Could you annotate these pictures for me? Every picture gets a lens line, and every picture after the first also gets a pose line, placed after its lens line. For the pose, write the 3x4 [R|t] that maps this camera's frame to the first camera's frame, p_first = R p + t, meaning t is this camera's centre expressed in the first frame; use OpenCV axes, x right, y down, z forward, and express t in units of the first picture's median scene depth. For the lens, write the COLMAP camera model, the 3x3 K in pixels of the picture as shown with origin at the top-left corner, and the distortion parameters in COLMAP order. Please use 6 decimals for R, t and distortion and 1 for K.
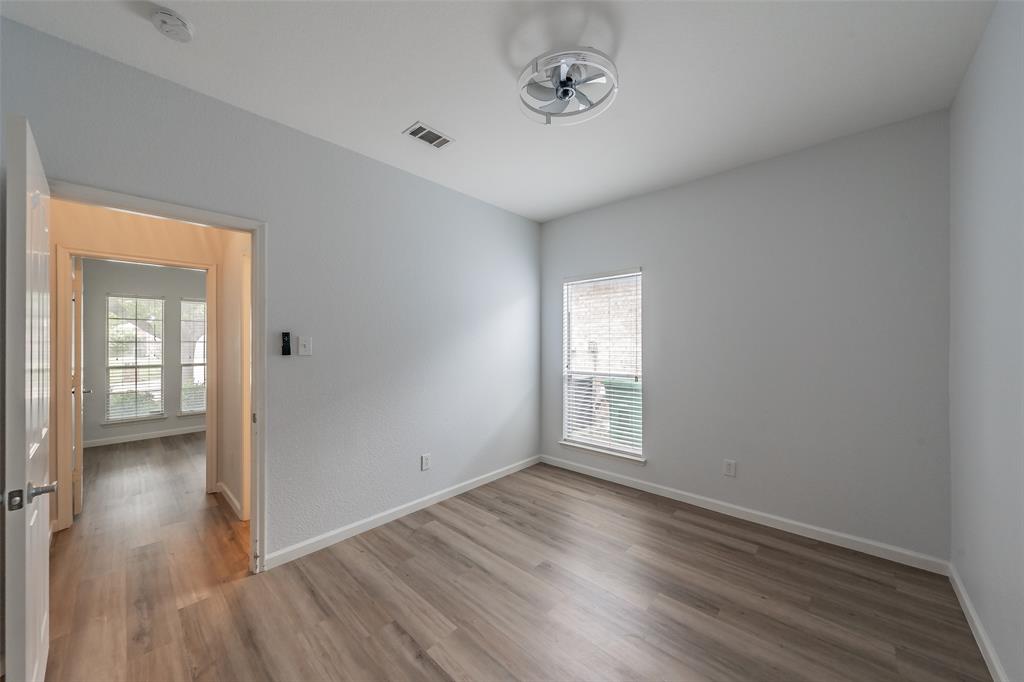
lens RADIAL K [[365.6, 0, 502.1], [0, 365.6, 335.5], [0, 0, 1]] dist [-0.003252, 0.000876]
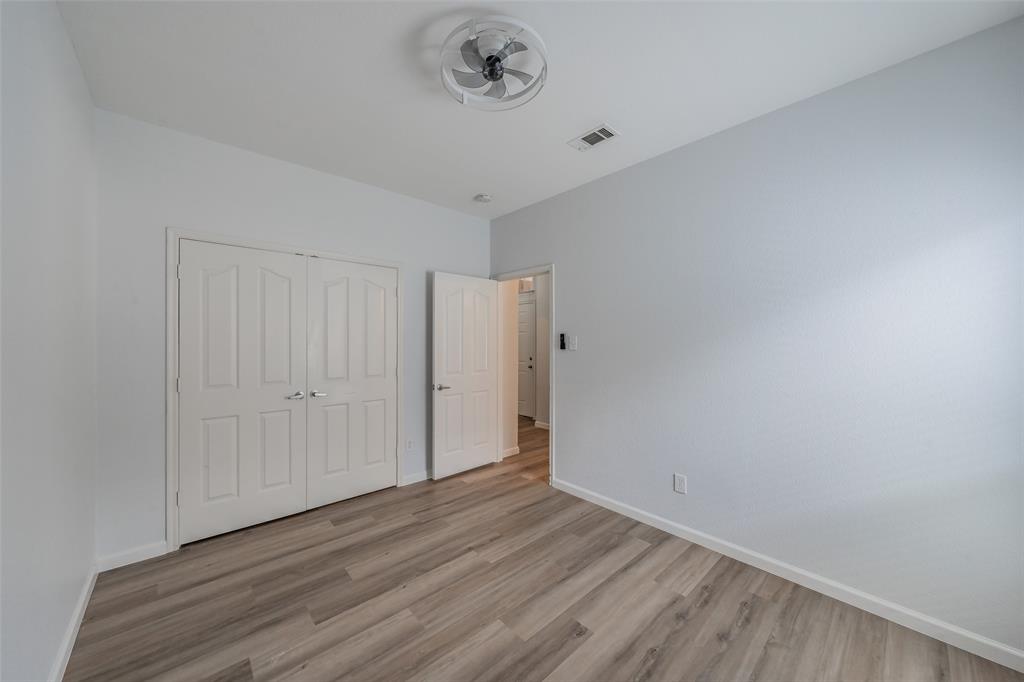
lens RADIAL K [[365.6, 0, 512.2], [0, 365.6, 344.6], [0, 0, 1]] dist [-0.003252, 0.000876]
pose [[-0.066752, 0.023279, -0.997498, 0.821848], [0.008741, 0.999703, 0.022745, -0.003601], [0.997731, -0.007201, -0.066936, 0.834559]]
